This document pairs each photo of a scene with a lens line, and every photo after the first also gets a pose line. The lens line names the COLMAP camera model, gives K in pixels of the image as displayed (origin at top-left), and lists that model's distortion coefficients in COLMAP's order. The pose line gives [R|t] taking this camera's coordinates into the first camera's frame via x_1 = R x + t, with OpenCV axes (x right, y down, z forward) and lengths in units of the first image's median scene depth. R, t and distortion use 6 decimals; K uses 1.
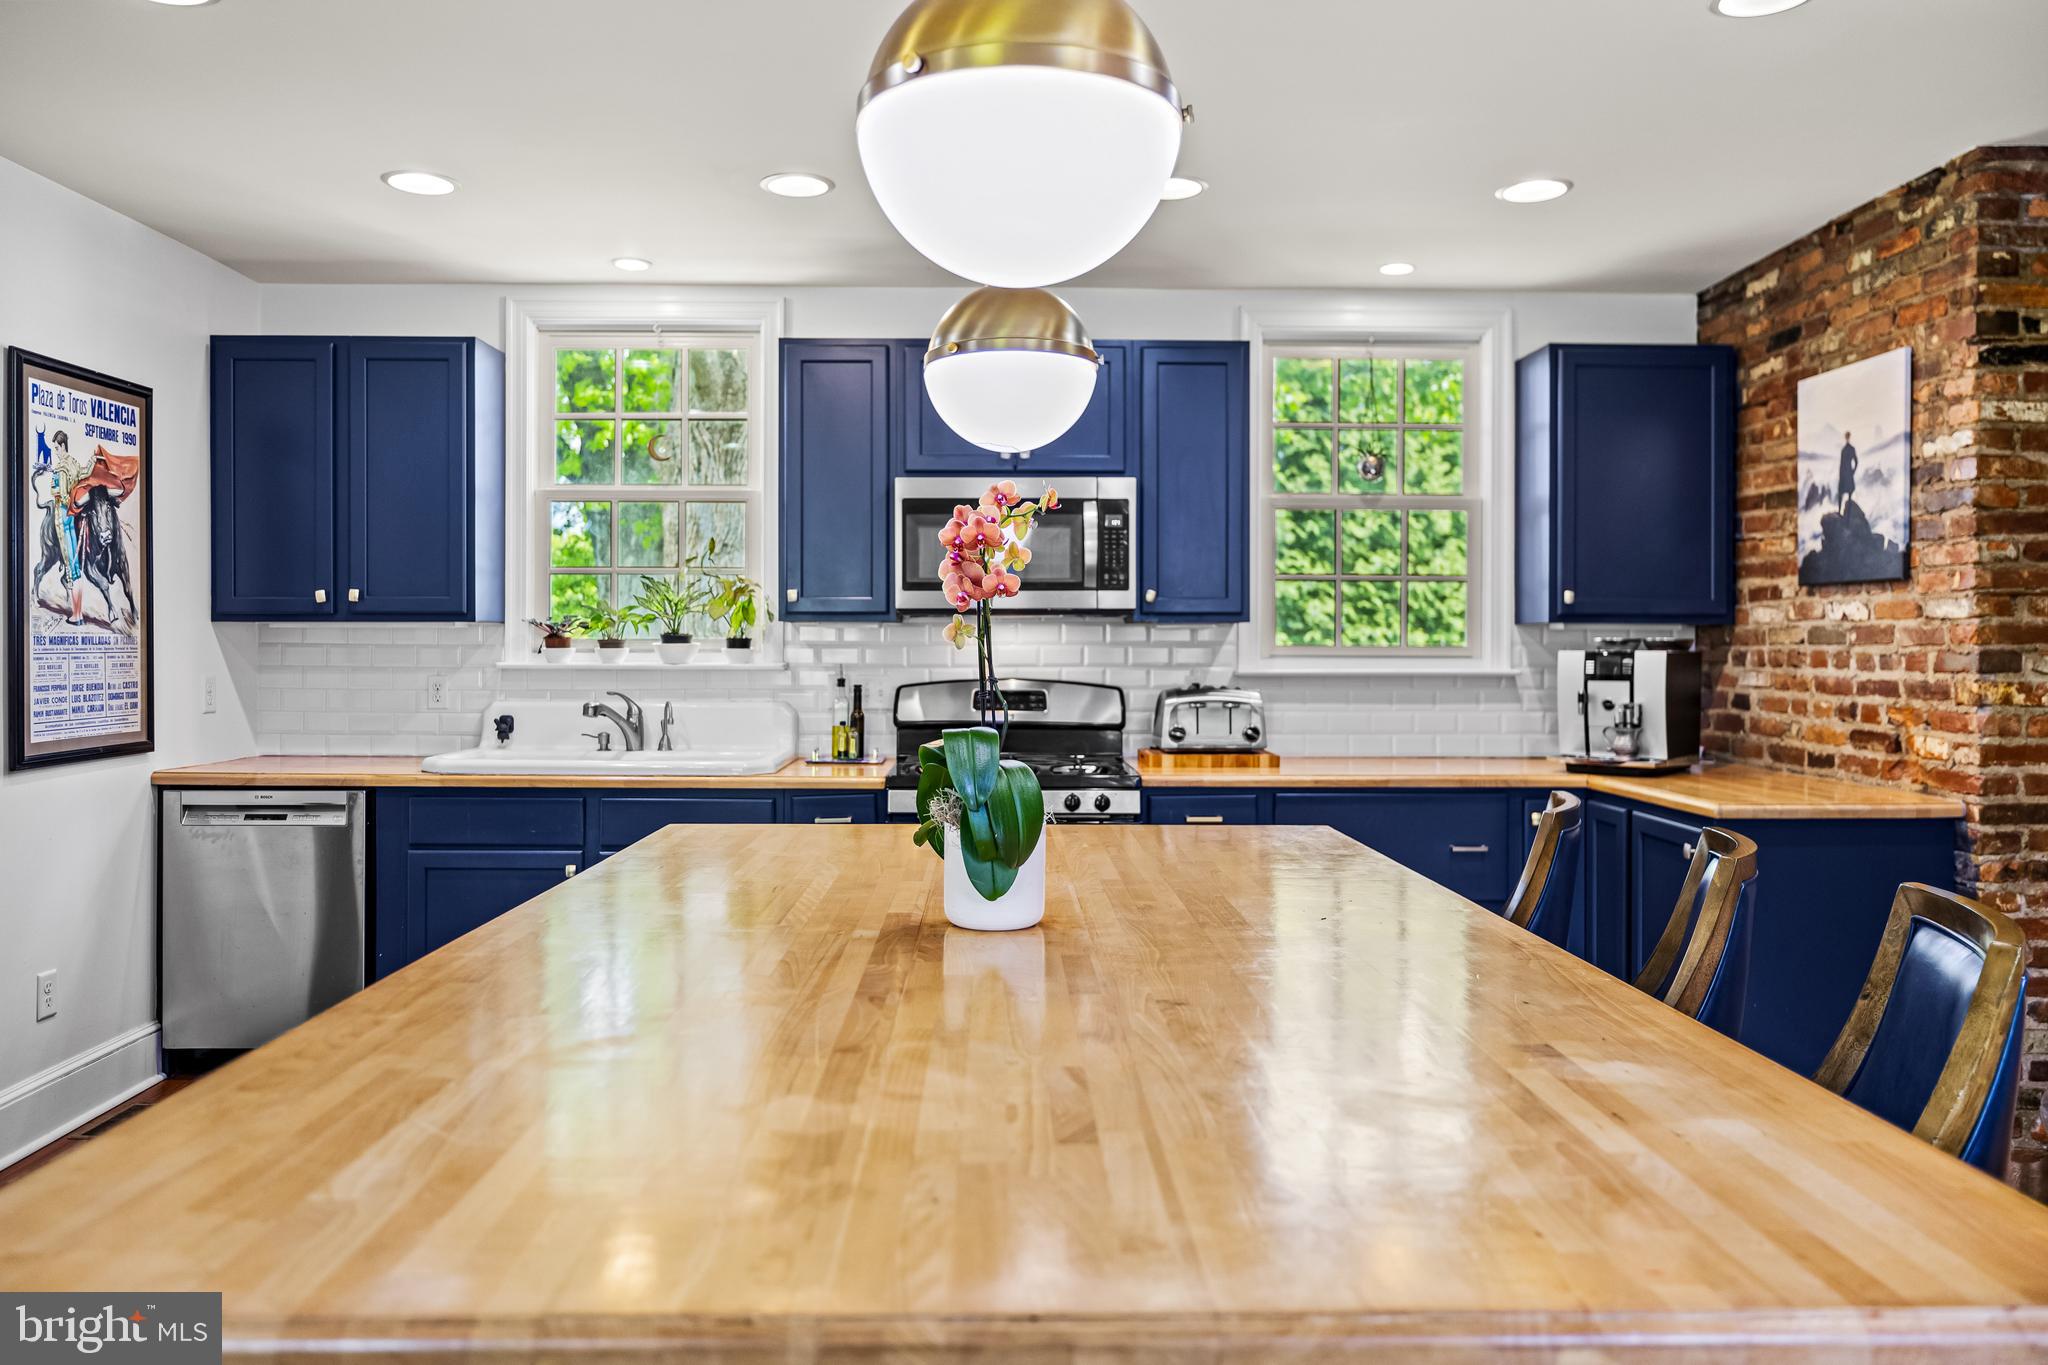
lens RADIAL K [[1441.7, 0, 1024.0], [0, 1441.7, 649.8], [0, 0, 1]] dist [-0.010365, -0.003477]
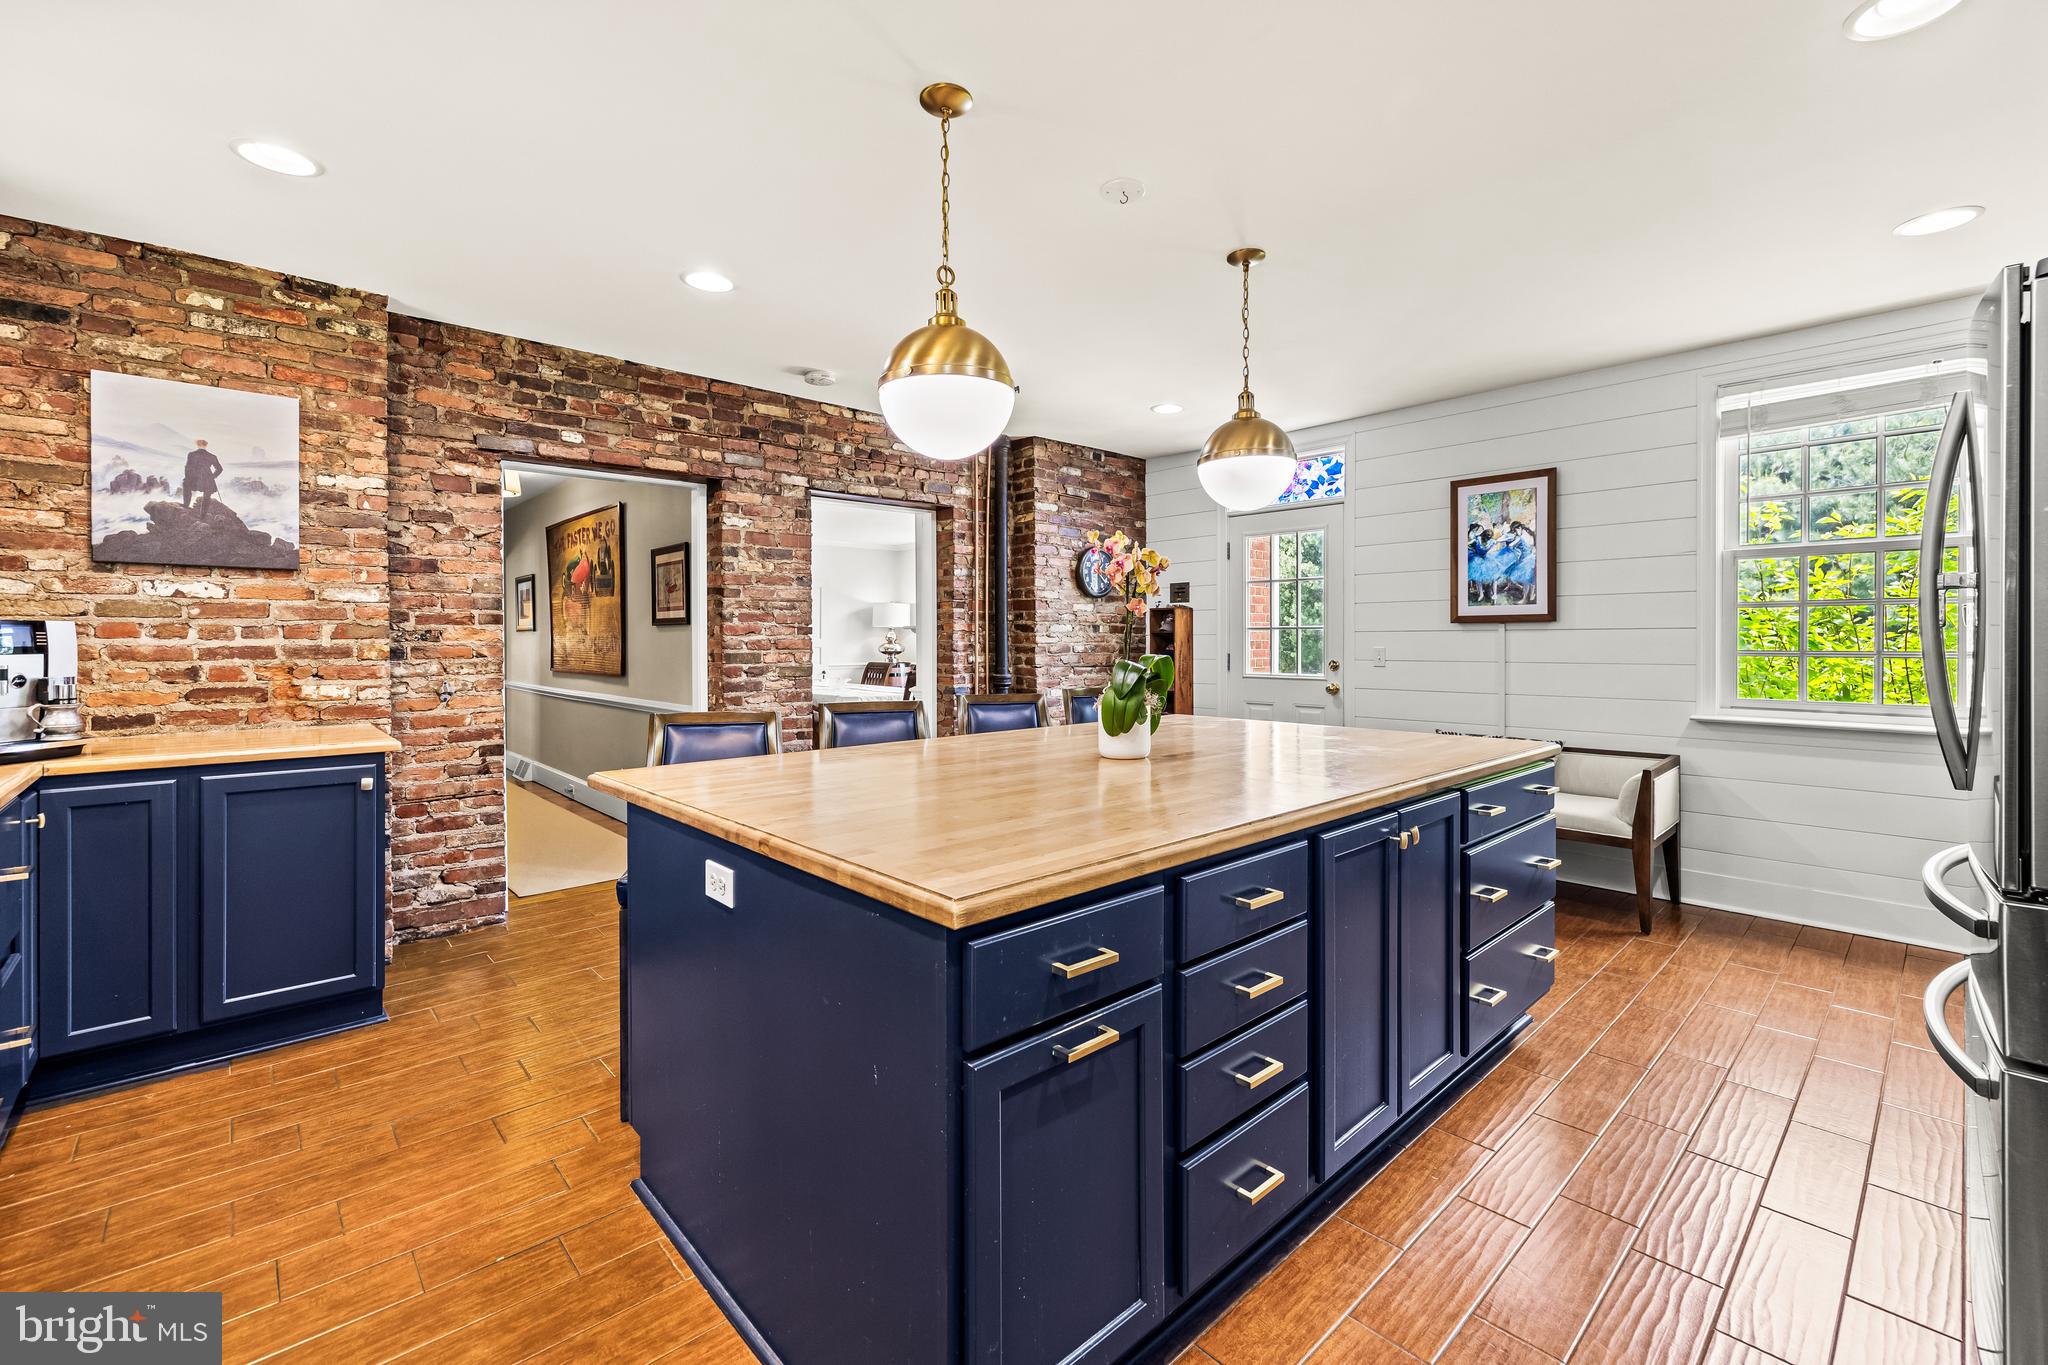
lens RADIAL K [[862.3, 0, 1018.2], [0, 862.3, 645.5], [0, 0, 1]] dist [0.000900, 0.000128]
pose [[-0.655792, -0.005733, 0.754920, -0.392553], [0.002575, 0.999948, 0.009831, 0.013307], [-0.754937, 0.008392, -0.655744, 0.900327]]
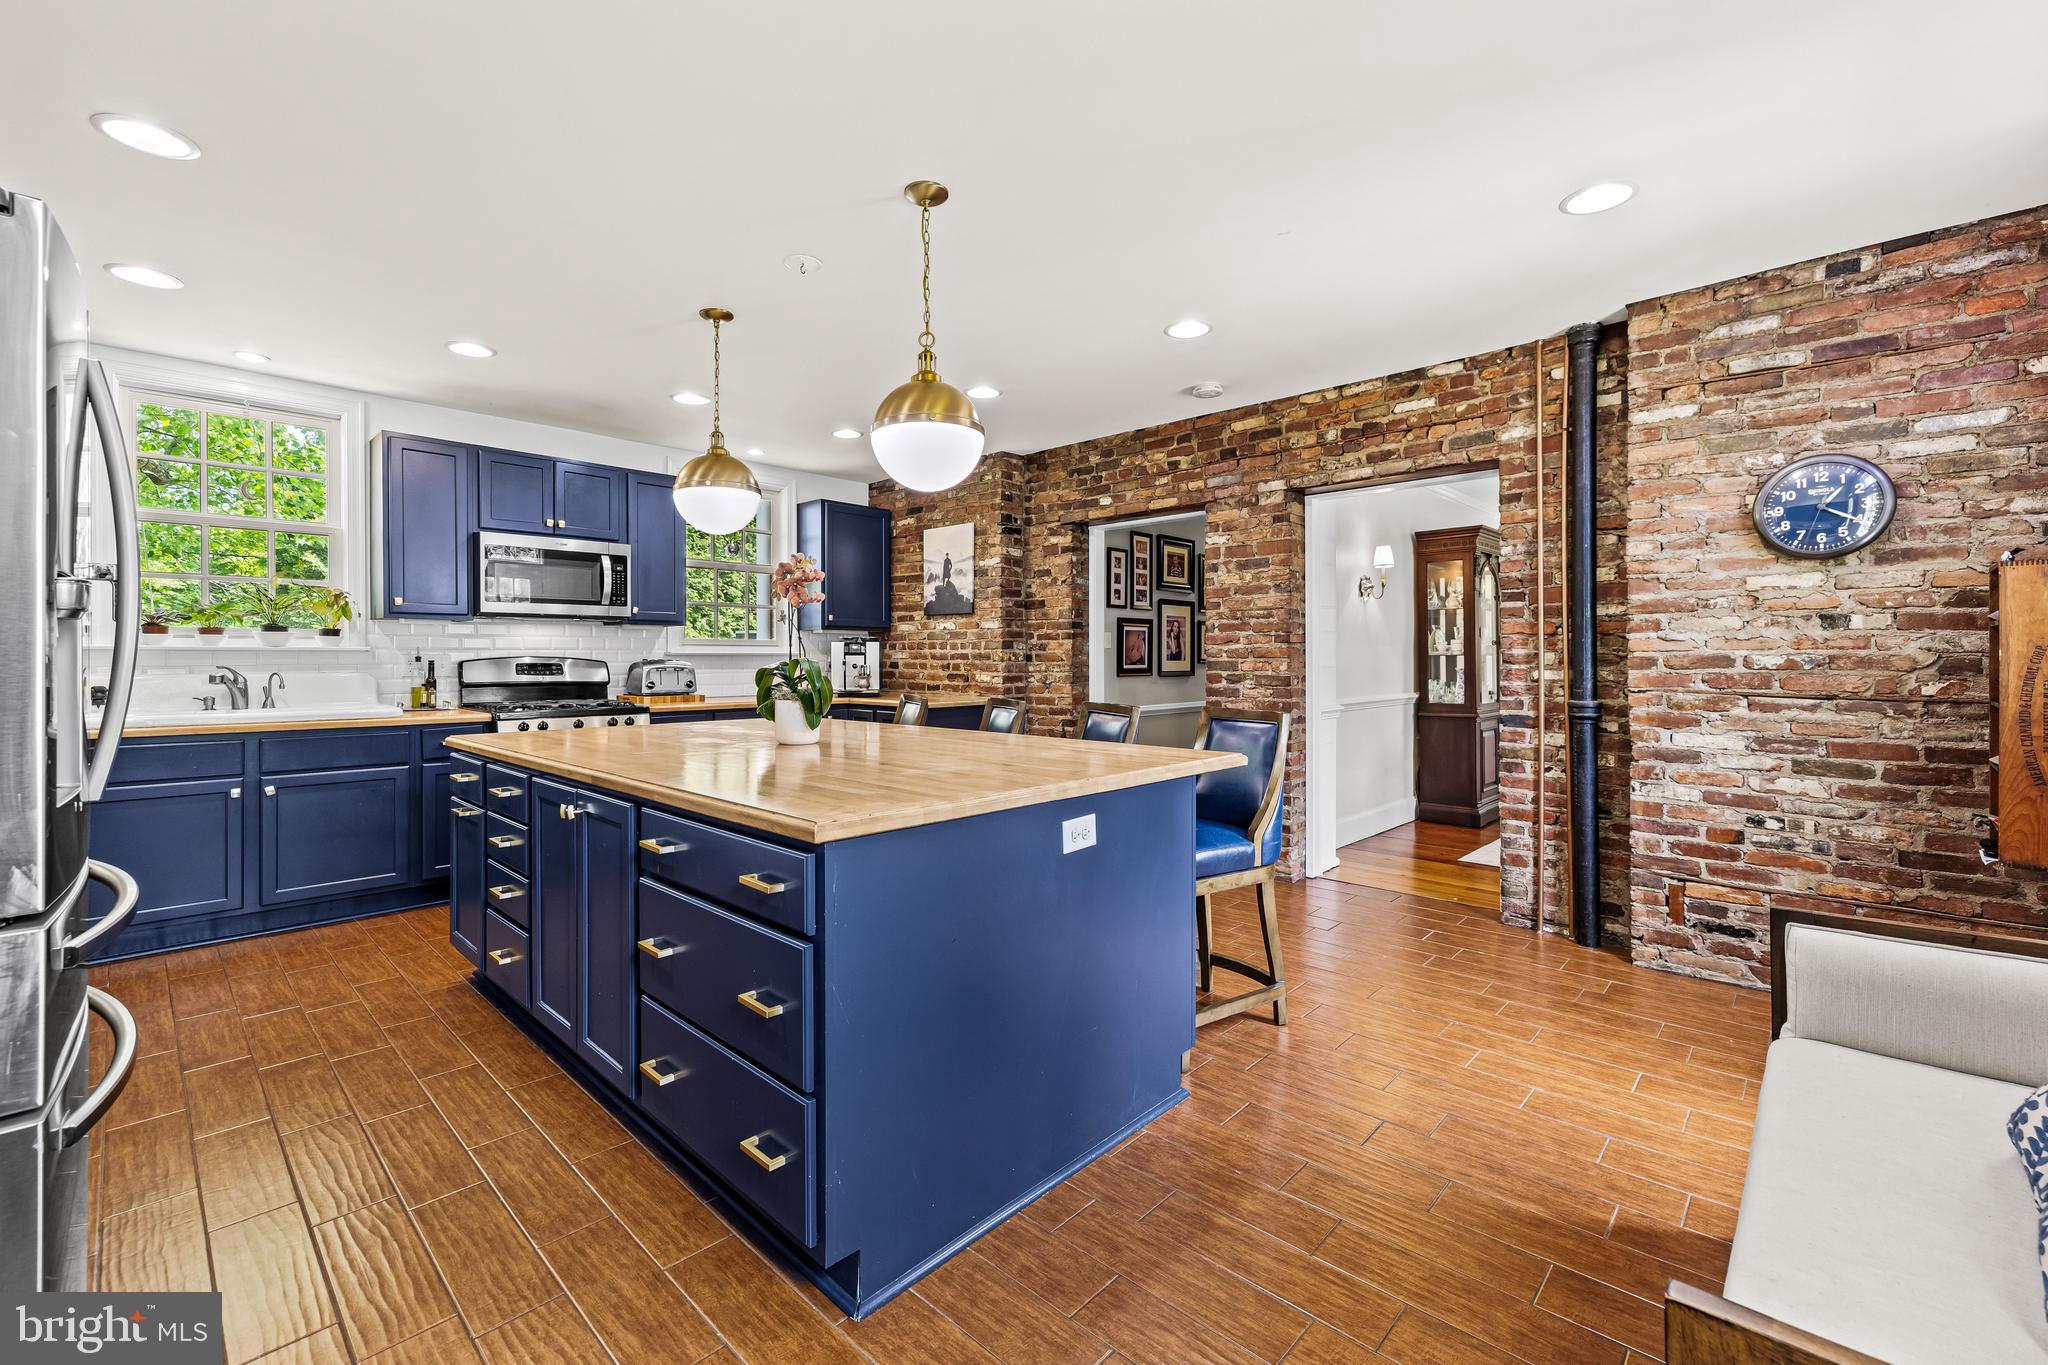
lens RADIAL K [[854.6, 0, 1015.9], [0, 854.6, 662.8], [0, 0, 1]] dist [0.002432, 0.000214]
pose [[0.705888, -0.007360, 0.708285, -0.362445], [0.003734, 0.999971, 0.006669, 0.025743], [-0.708313, -0.002063, 0.705895, -0.114928]]
